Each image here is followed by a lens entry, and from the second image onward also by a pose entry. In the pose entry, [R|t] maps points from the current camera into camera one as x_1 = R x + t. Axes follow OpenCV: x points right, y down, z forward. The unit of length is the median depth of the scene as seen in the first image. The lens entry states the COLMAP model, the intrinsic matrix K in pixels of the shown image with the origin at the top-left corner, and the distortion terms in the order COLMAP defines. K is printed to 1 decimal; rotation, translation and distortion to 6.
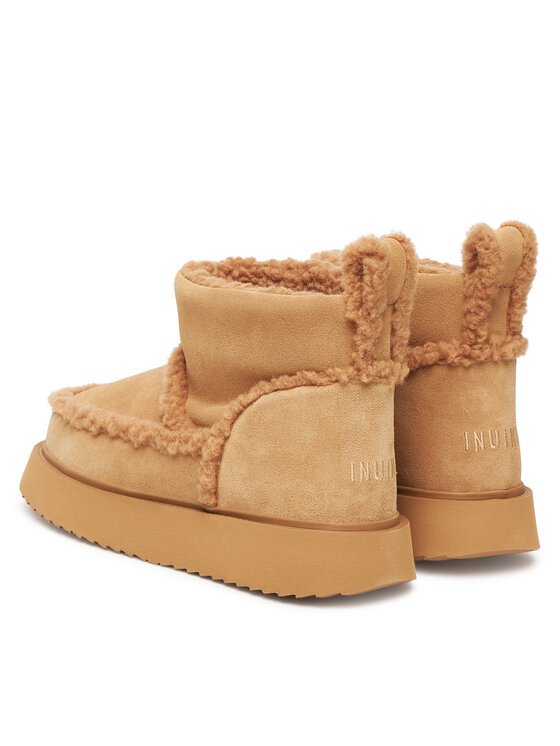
lens RADIAL K [[1171.8, 0, 280.8], [0, 1171.8, 372.7], [0, 0, 1]] dist [-0.000805, 0.000000]
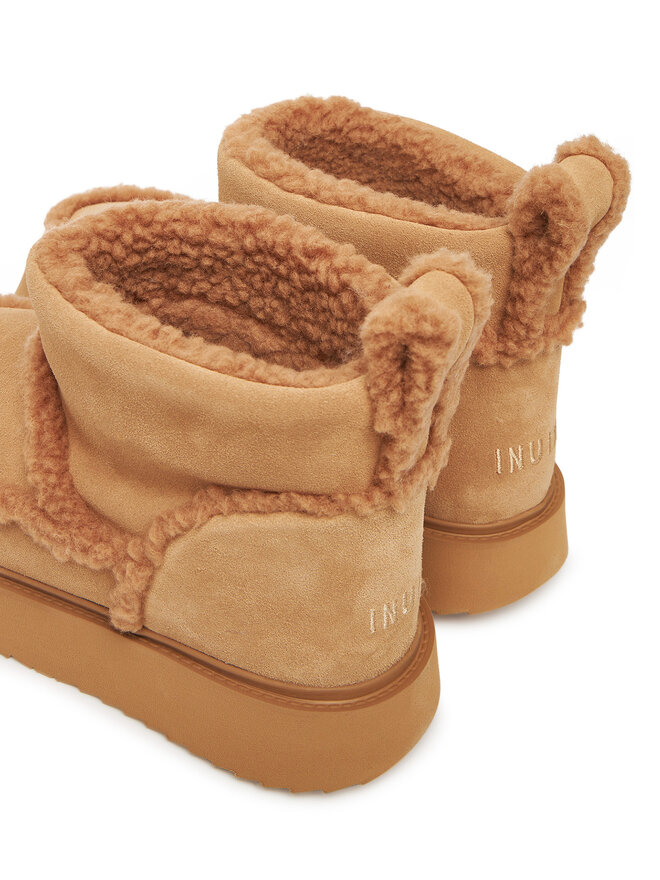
lens RADIAL K [[1186.0, 0, 328.6], [0, 1186.0, 440.5], [0, 0, 1]] dist [-0.083104, 0.000000]
pose [[0.980034, -0.104494, 0.169155, -0.052243], [0.035477, 0.929012, 0.368346, -0.213470], [-0.195637, -0.354990, 0.914171, 0.416603]]
